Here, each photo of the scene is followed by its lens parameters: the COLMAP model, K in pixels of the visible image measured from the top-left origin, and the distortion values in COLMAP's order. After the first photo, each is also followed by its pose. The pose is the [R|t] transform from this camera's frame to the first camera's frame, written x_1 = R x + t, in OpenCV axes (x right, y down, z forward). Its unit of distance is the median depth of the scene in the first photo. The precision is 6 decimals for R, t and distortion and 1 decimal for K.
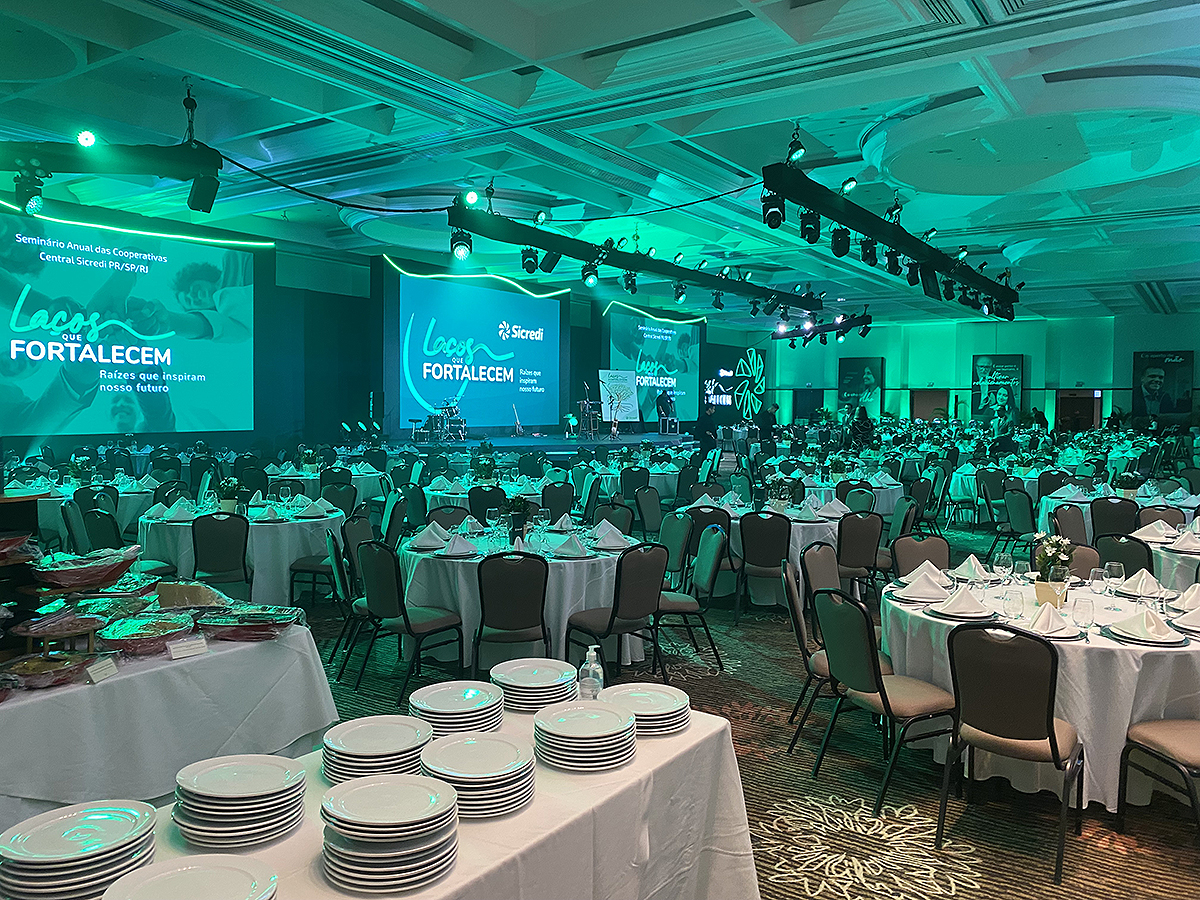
lens RADIAL K [[912.7, 0, 603.9], [0, 912.7, 447.5], [0, 0, 1]] dist [0.018395, -0.008535]
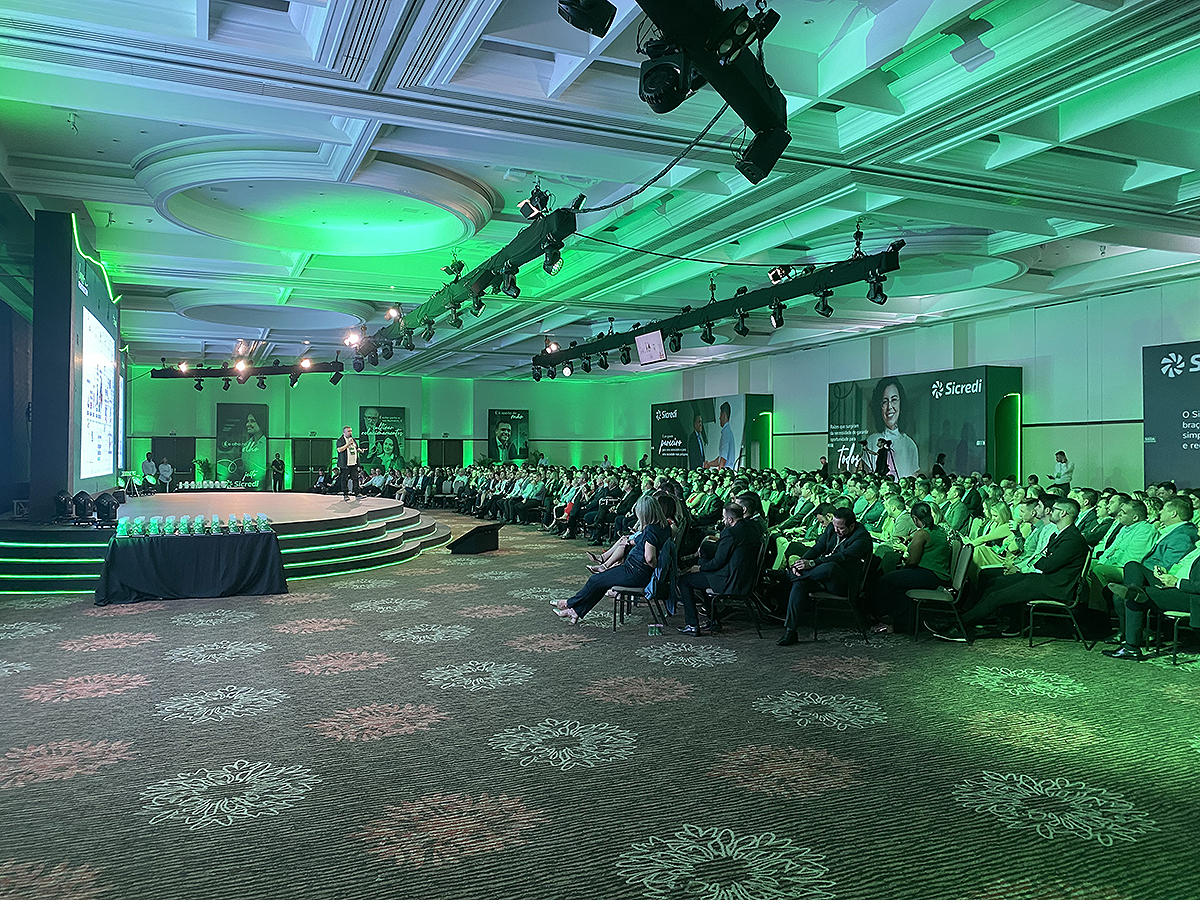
lens RADIAL K [[901.7, 0, 602.2], [0, 901.7, 446.9], [0, 0, 1]] dist [0.033733, -0.002433]
pose [[0.527876, -0.003307, 0.849315, -0.498820], [0.045511, 0.998666, -0.024398, -0.029092], [-0.848101, 0.051532, 0.527322, 0.384981]]
